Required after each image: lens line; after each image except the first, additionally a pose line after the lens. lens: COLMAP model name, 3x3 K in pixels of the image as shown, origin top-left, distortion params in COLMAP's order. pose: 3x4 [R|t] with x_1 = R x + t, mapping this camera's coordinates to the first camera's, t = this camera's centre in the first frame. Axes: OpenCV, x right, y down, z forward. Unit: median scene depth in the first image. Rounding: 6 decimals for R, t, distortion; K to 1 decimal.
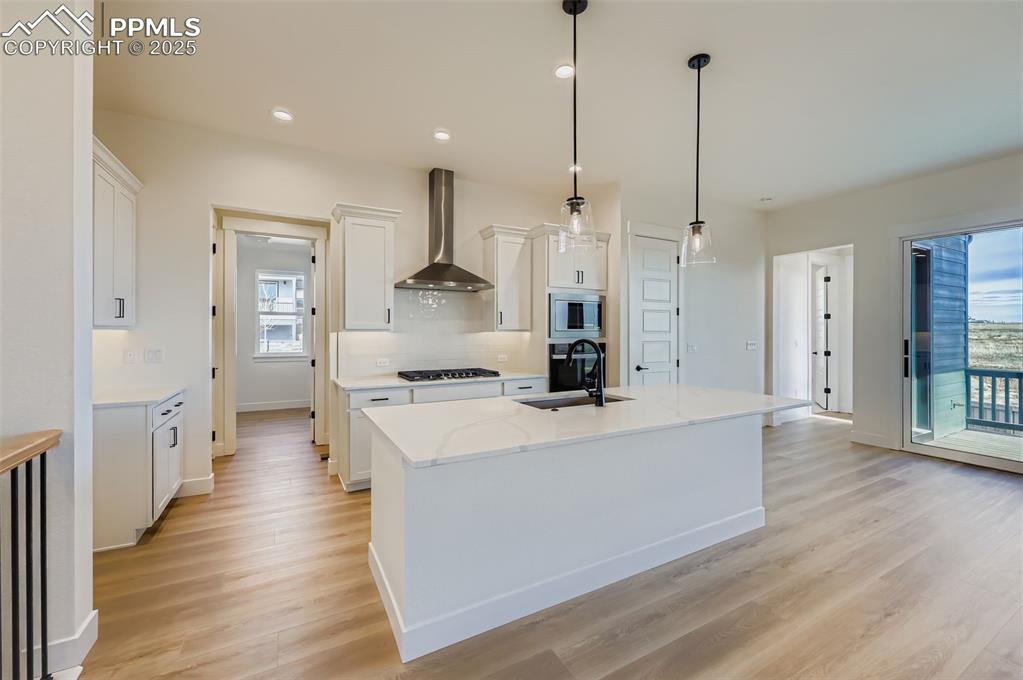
lens RADIAL K [[417.5, 0, 521.5], [0, 417.5, 333.2], [0, 0, 1]] dist [-0.004563, -0.000889]
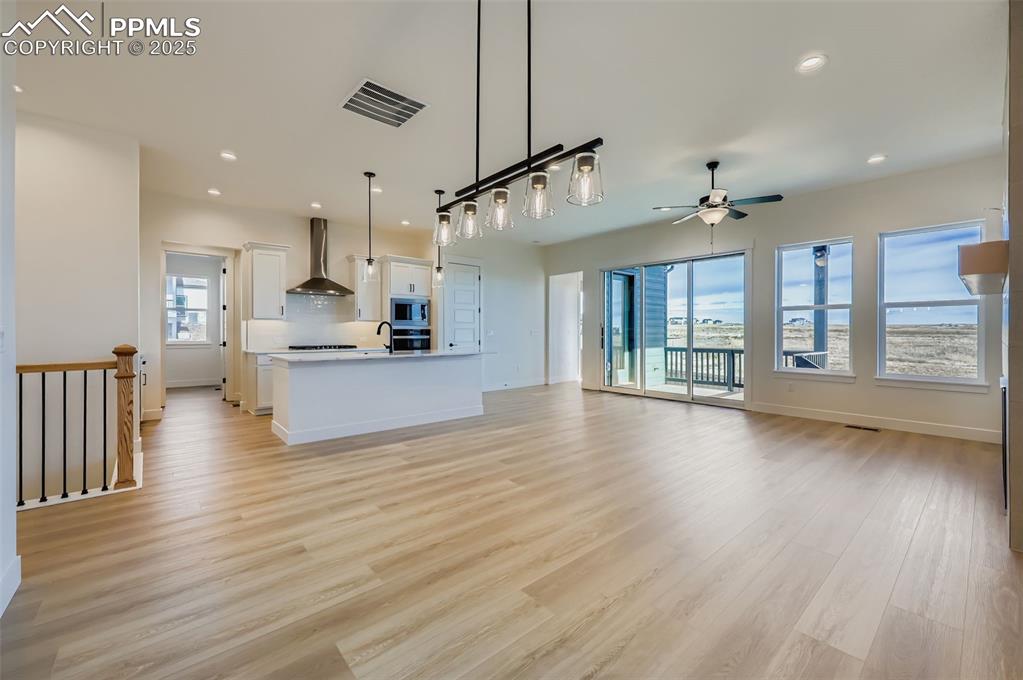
lens RADIAL K [[417.5, 0, 517.9], [0, 417.5, 335.0], [0, 0, 1]] dist [-0.004563, -0.000889]
pose [[0.979275, -0.001601, 0.202531, 0.222681], [0.001056, 0.999996, 0.002798, 0.044049], [-0.202534, -0.002527, 0.979272, -0.685459]]
